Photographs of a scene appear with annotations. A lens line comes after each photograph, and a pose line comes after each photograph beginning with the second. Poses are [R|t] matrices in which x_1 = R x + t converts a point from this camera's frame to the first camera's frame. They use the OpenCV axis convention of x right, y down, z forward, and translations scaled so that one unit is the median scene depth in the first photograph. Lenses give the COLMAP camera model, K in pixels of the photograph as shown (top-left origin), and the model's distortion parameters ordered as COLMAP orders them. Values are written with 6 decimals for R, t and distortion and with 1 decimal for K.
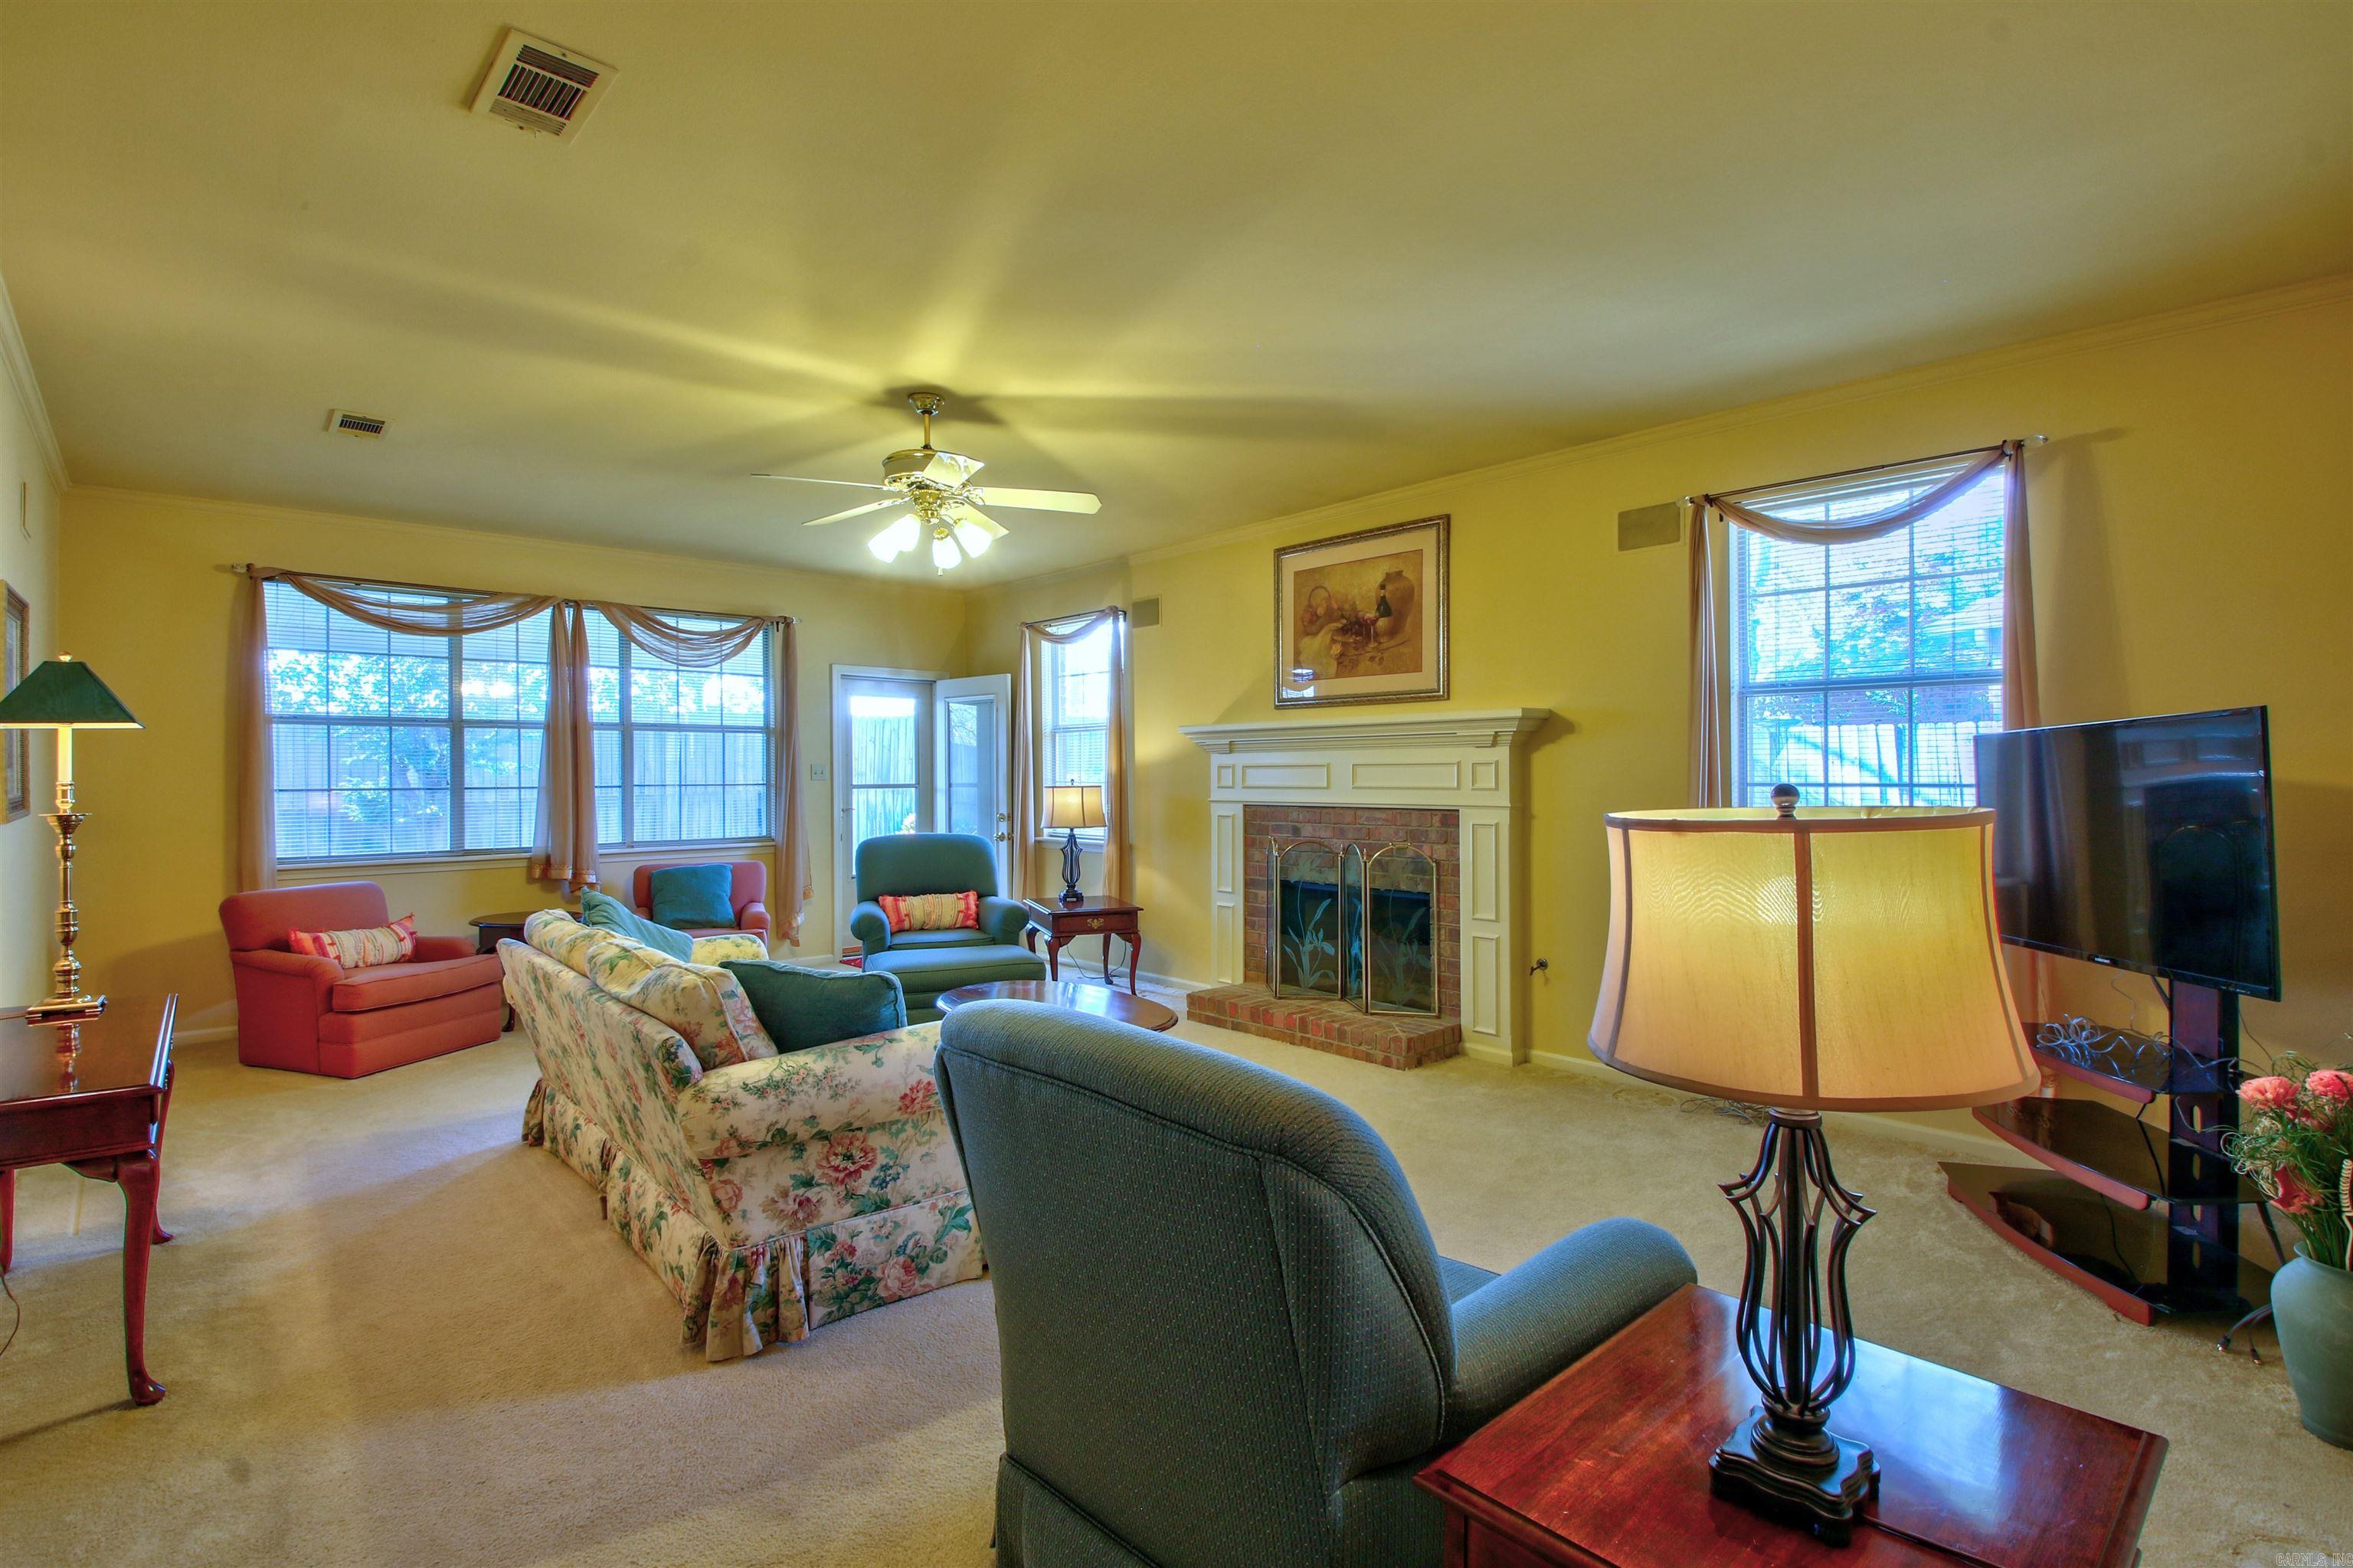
lens RADIAL K [[1085.5, 0, 1177.8], [0, 1085.5, 777.7], [0, 0, 1]] dist [0.005817, 0.000746]
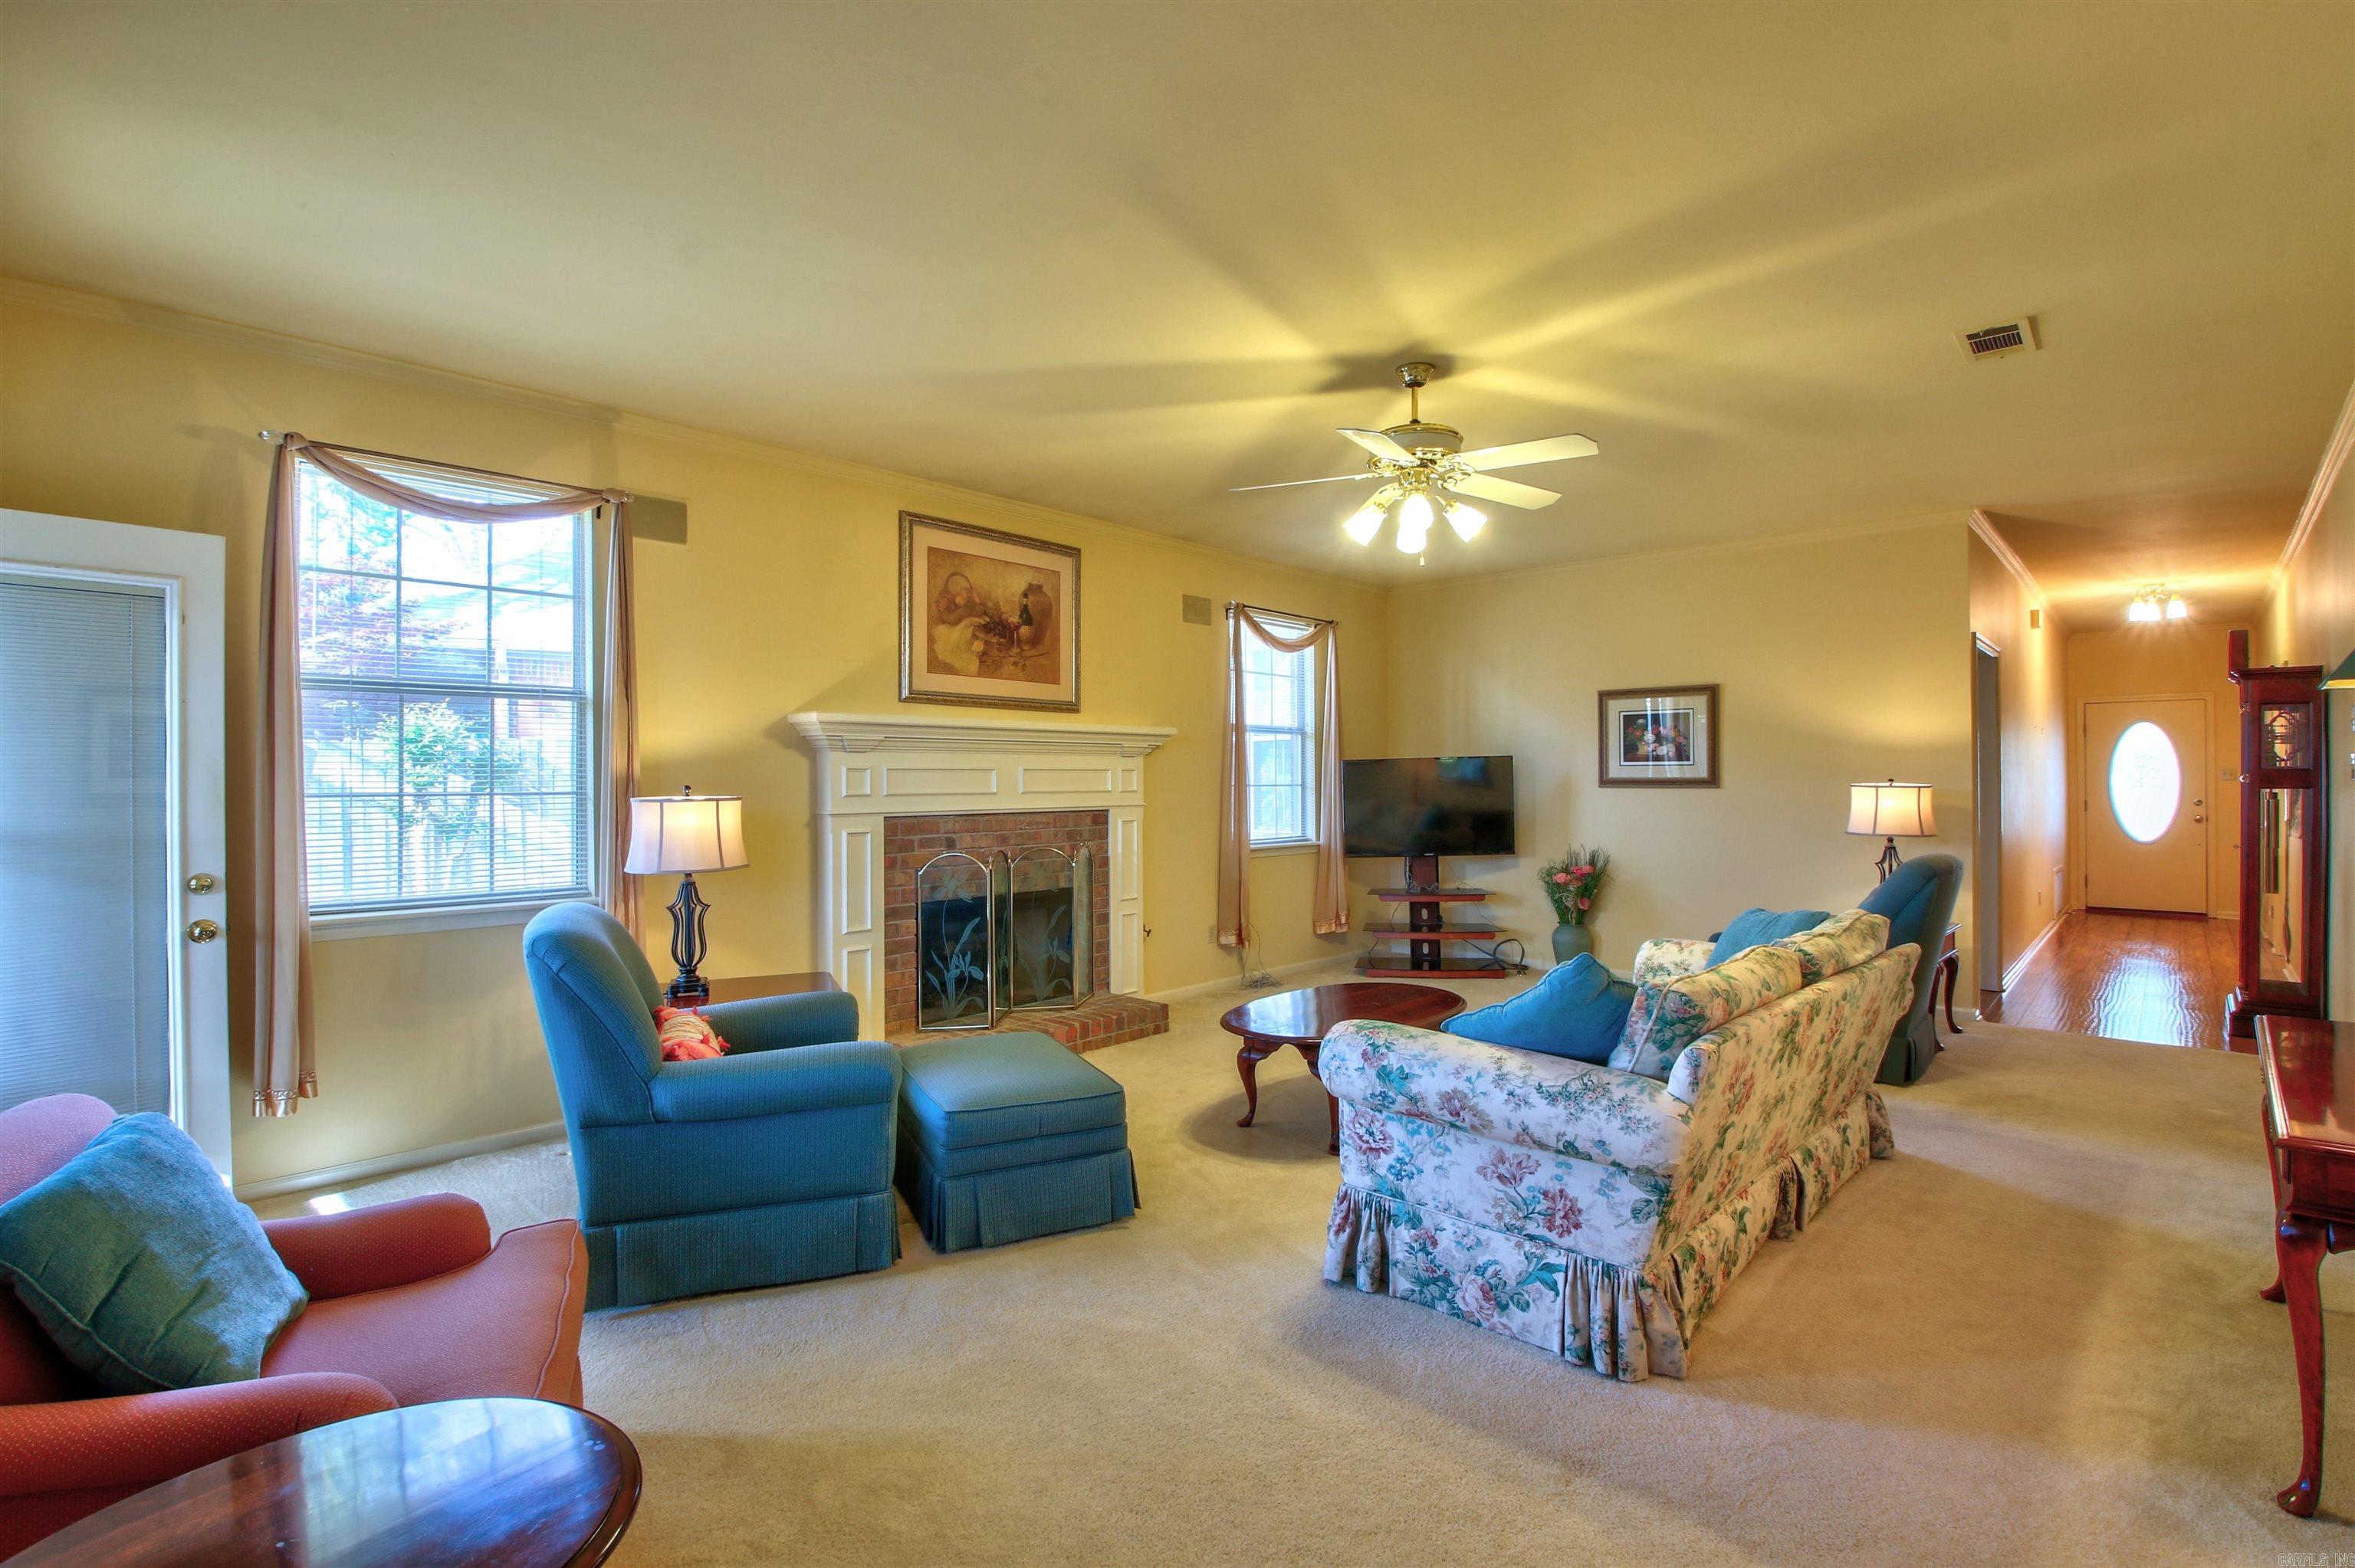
lens RADIAL K [[1086.2, 0, 1179.2], [0, 1086.2, 780.0], [0, 0, 1]] dist [0.005817, 0.000746]
pose [[-0.079837, 0.002348, 0.996805, -0.830365], [0.004458, 0.999988, -0.001998, 0.000187], [-0.996798, 0.004284, -0.079846, 0.930063]]
